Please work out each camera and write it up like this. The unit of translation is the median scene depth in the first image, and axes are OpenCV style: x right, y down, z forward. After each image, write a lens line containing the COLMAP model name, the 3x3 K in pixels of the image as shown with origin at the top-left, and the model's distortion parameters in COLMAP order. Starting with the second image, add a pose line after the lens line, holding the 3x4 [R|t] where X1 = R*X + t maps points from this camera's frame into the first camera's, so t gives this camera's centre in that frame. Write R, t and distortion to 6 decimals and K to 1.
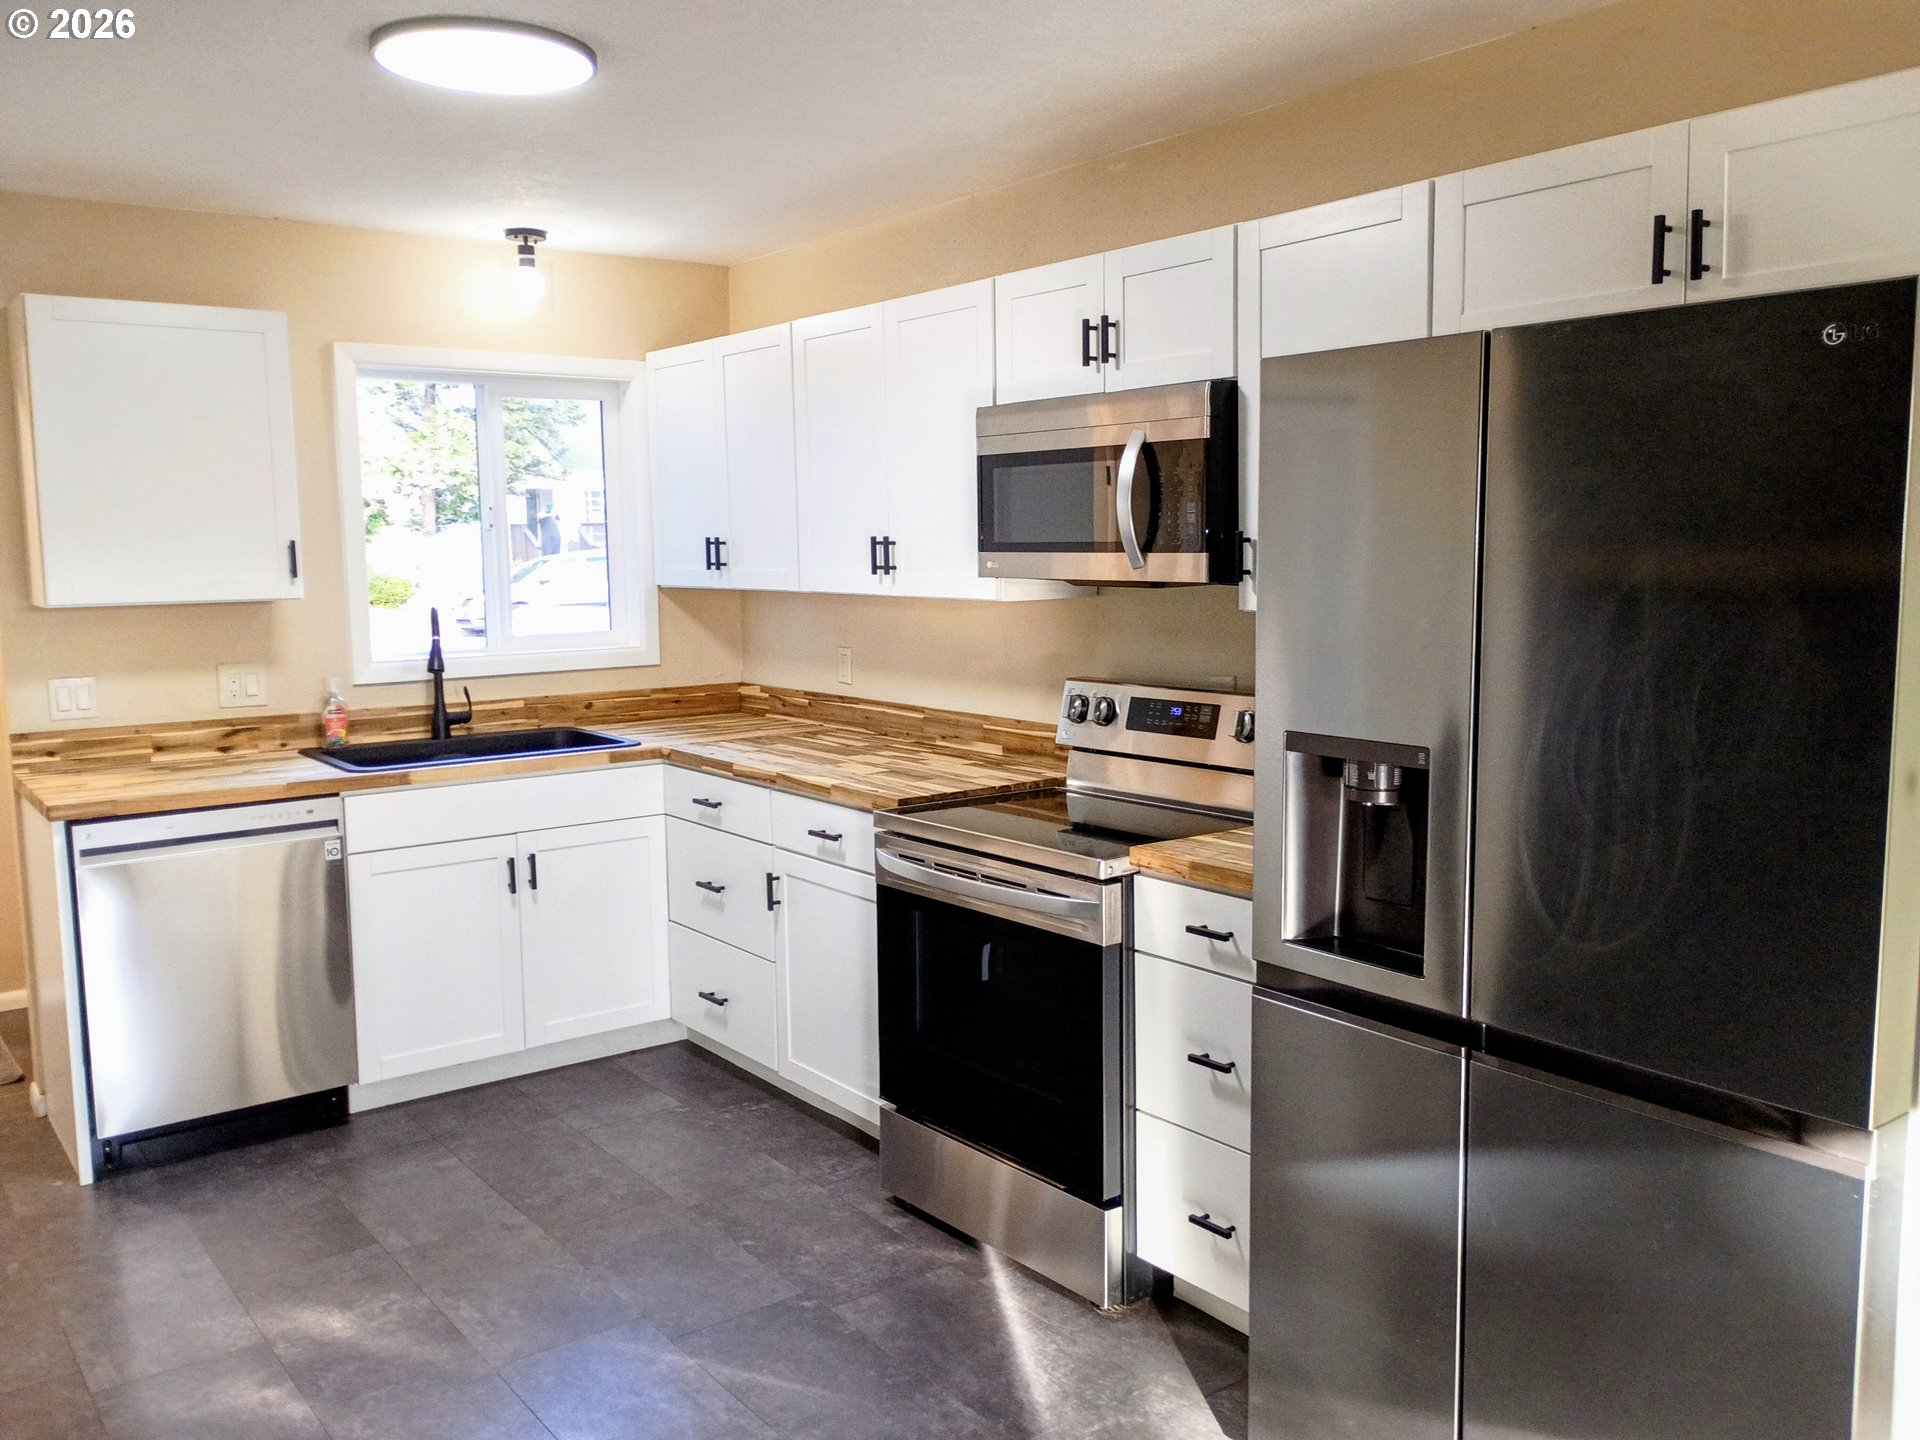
lens RADIAL K [[1573.1, 0, 960.0], [0, 1573.1, 720.0], [0, 0, 1]] dist [0.014013, 0.002794]
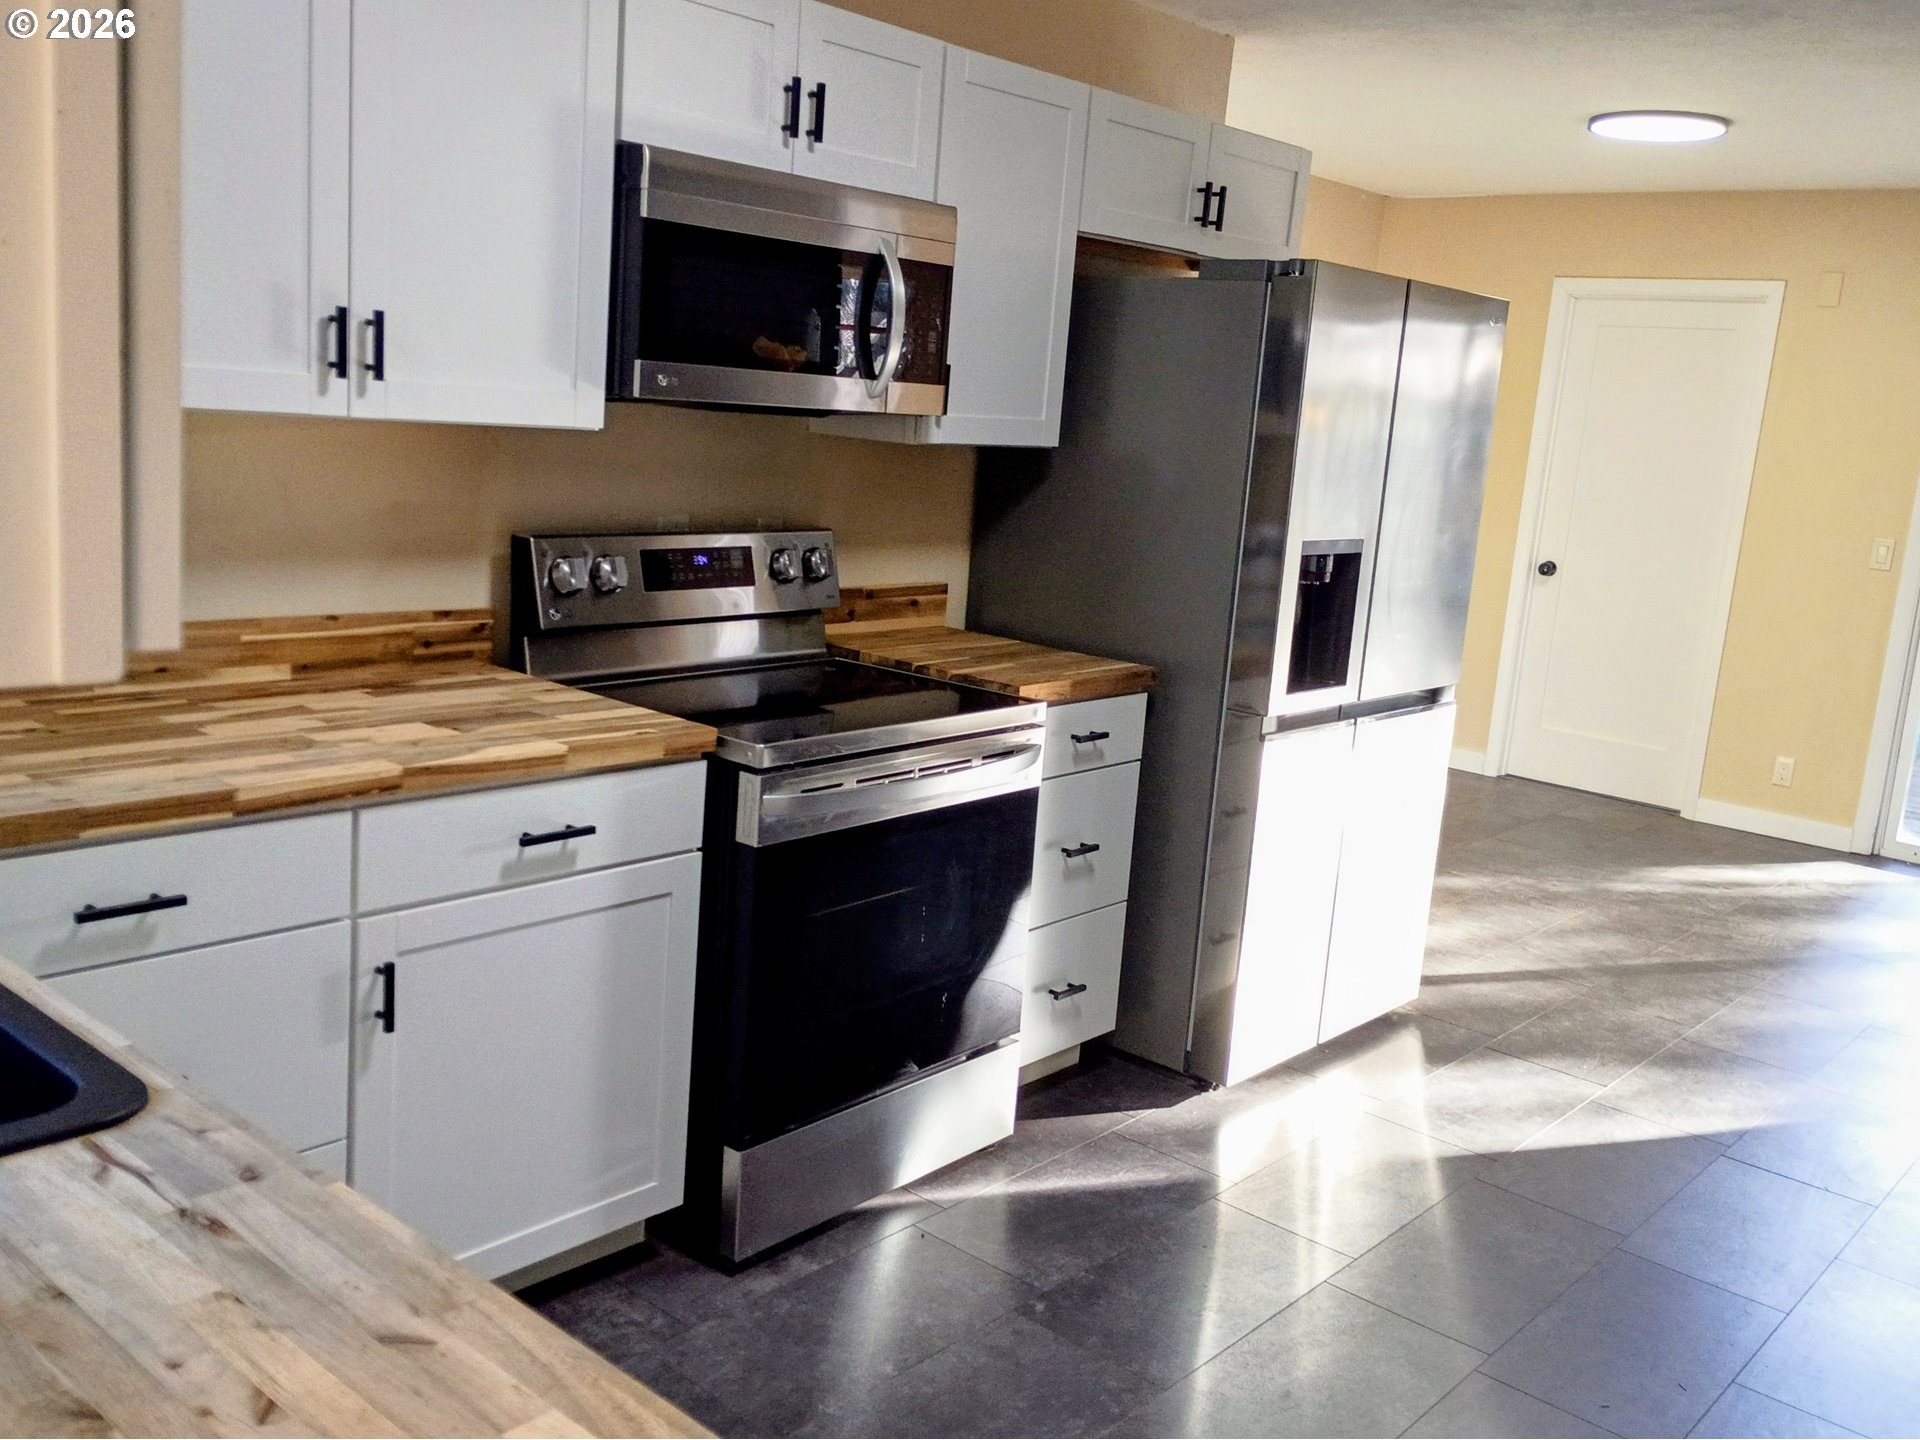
lens RADIAL K [[1708.9, 0, 960.0], [0, 1708.9, 720.0], [0, 0, 1]] dist [0.004103, 0.000850]
pose [[-0.198579, -0.191024, 0.961289, -0.801417], [0.038156, 0.978572, 0.202340, -0.103793], [-0.979342, 0.076860, -0.187036, 1.066262]]
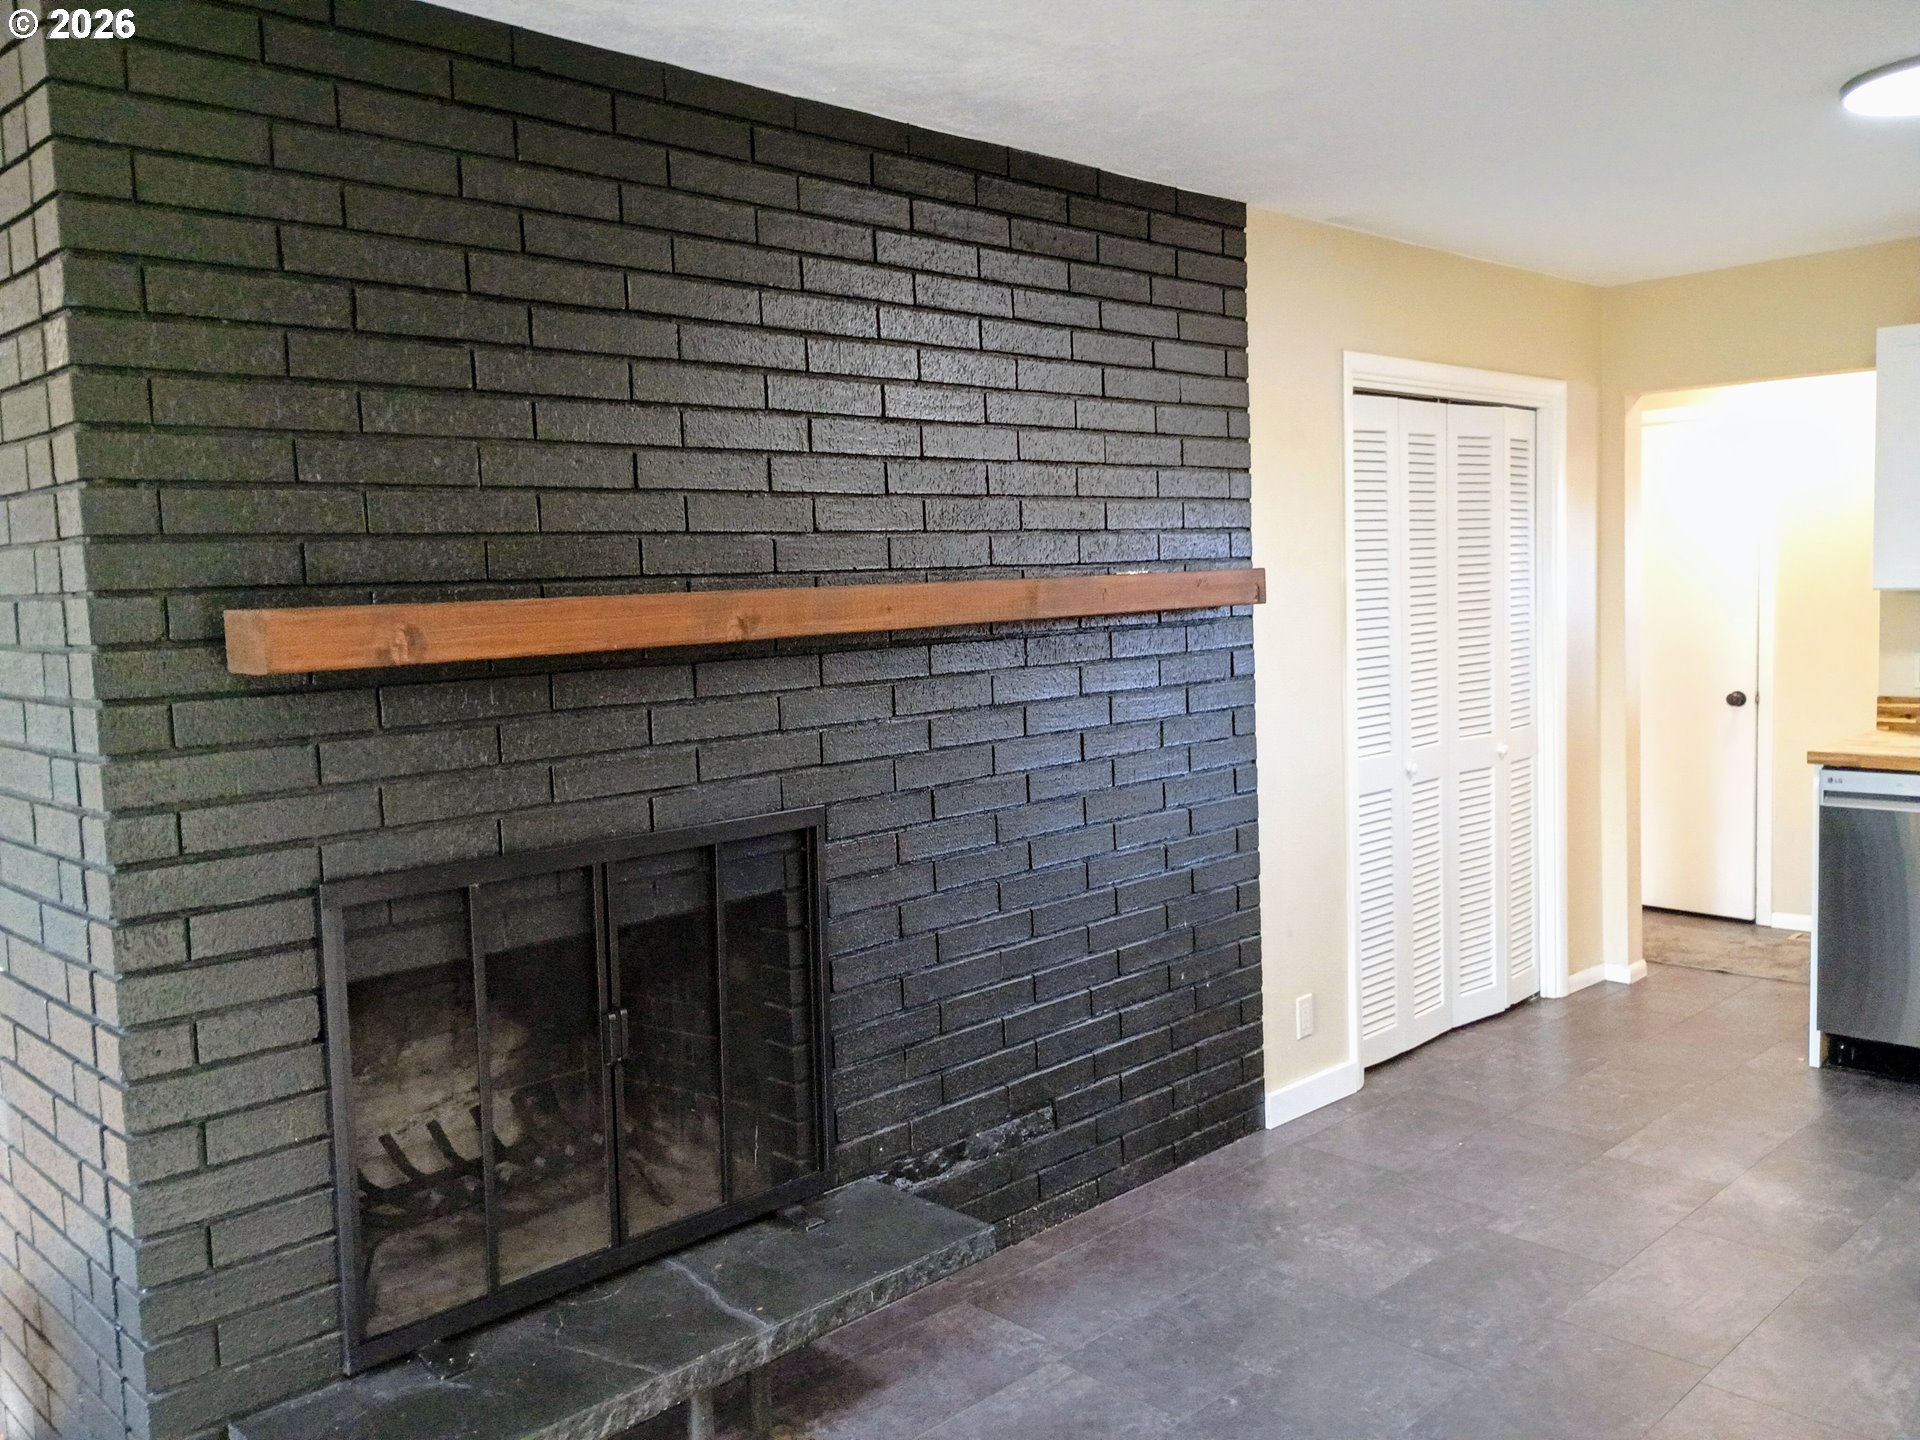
lens RADIAL K [[1573.1, 0, 960.0], [0, 1573.1, 720.0], [0, 0, 1]] dist [0.014013, 0.002794]
pose [[0.129747, 0.097997, -0.986693, 0.521446], [-0.083294, 0.992664, 0.087637, -0.021224], [0.988042, 0.070815, 0.136958, 0.166423]]
